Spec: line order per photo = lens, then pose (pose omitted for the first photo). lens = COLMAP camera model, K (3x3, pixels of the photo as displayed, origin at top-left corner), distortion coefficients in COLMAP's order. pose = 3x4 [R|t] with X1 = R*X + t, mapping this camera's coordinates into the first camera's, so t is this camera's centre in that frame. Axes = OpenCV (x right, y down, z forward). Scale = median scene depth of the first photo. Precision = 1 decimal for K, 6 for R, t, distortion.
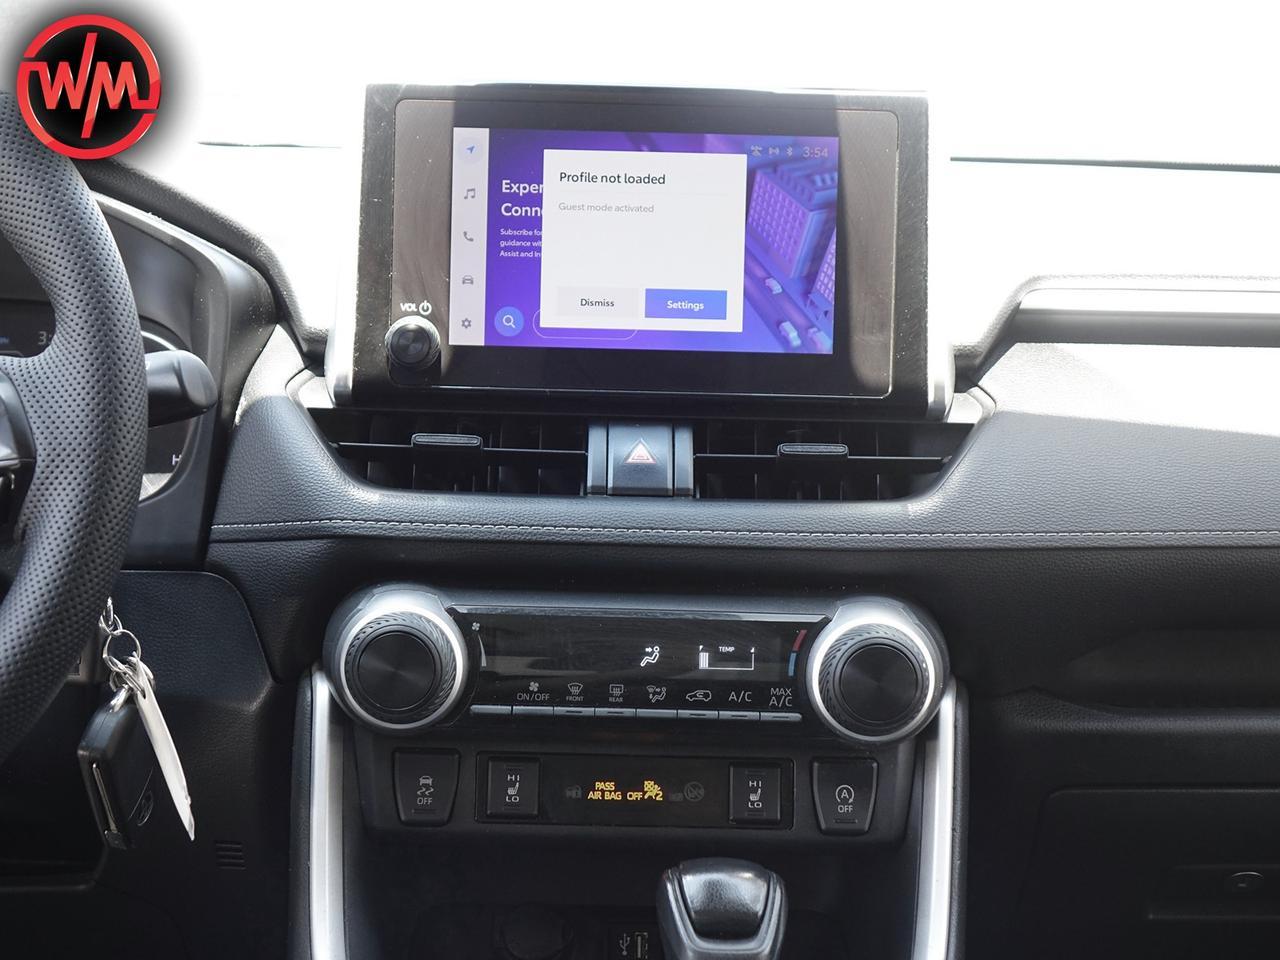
lens RADIAL K [[2420.9, 0, 633.5], [0, 2420.9, 483.9], [0, 0, 1]] dist [-0.003872, 0.000000]
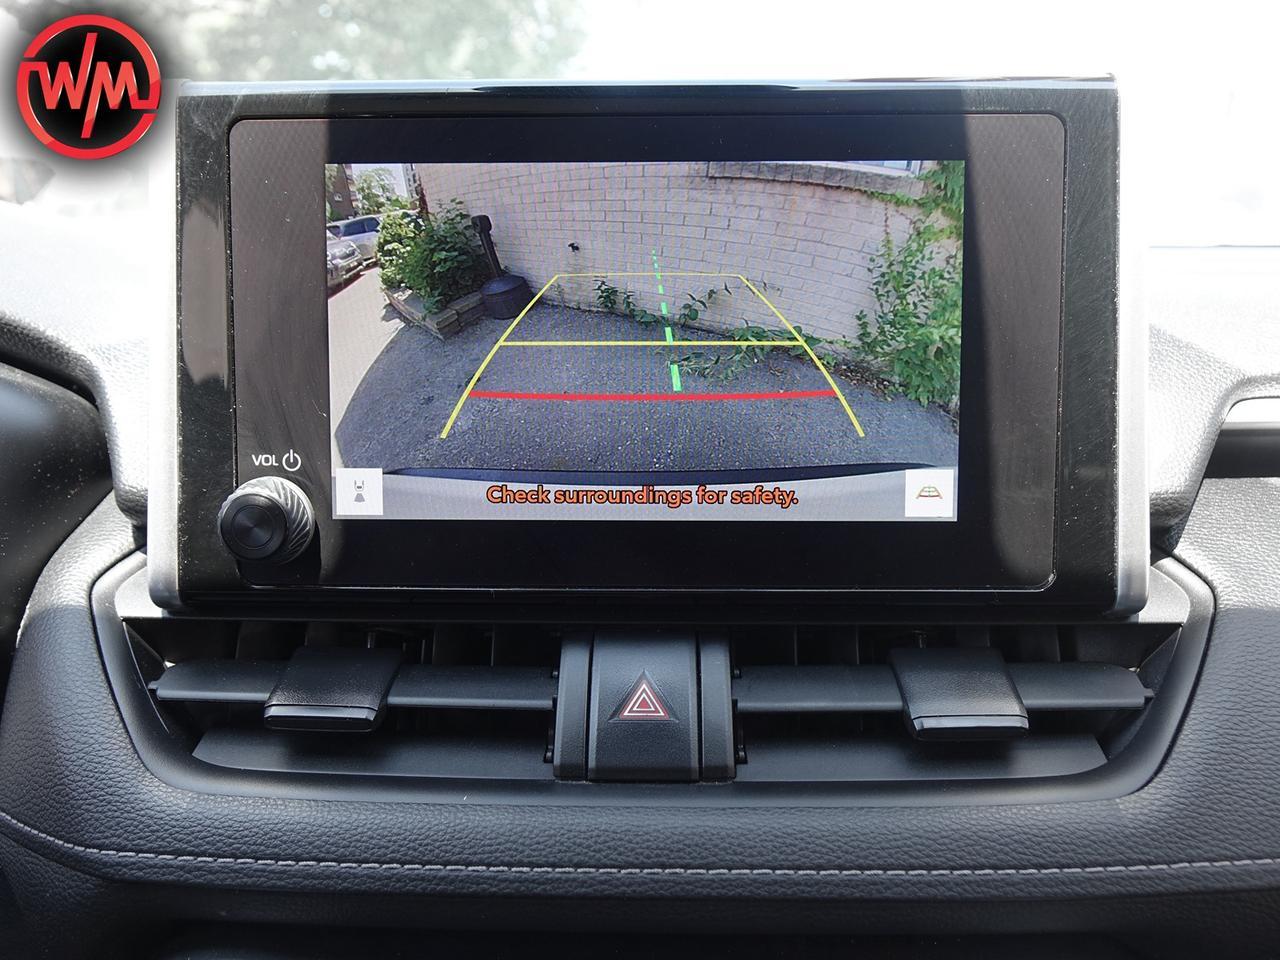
lens RADIAL K [[1008.9, 0, 645.8], [0, 1008.9, 465.7], [0, 0, 1]] dist [0.009685, -0.000438]
pose [[0.999111, -0.021060, -0.036523, 0.013571], [0.022255, 0.999219, 0.032646, -0.077885], [0.035807, -0.033429, 0.998799, 0.746171]]
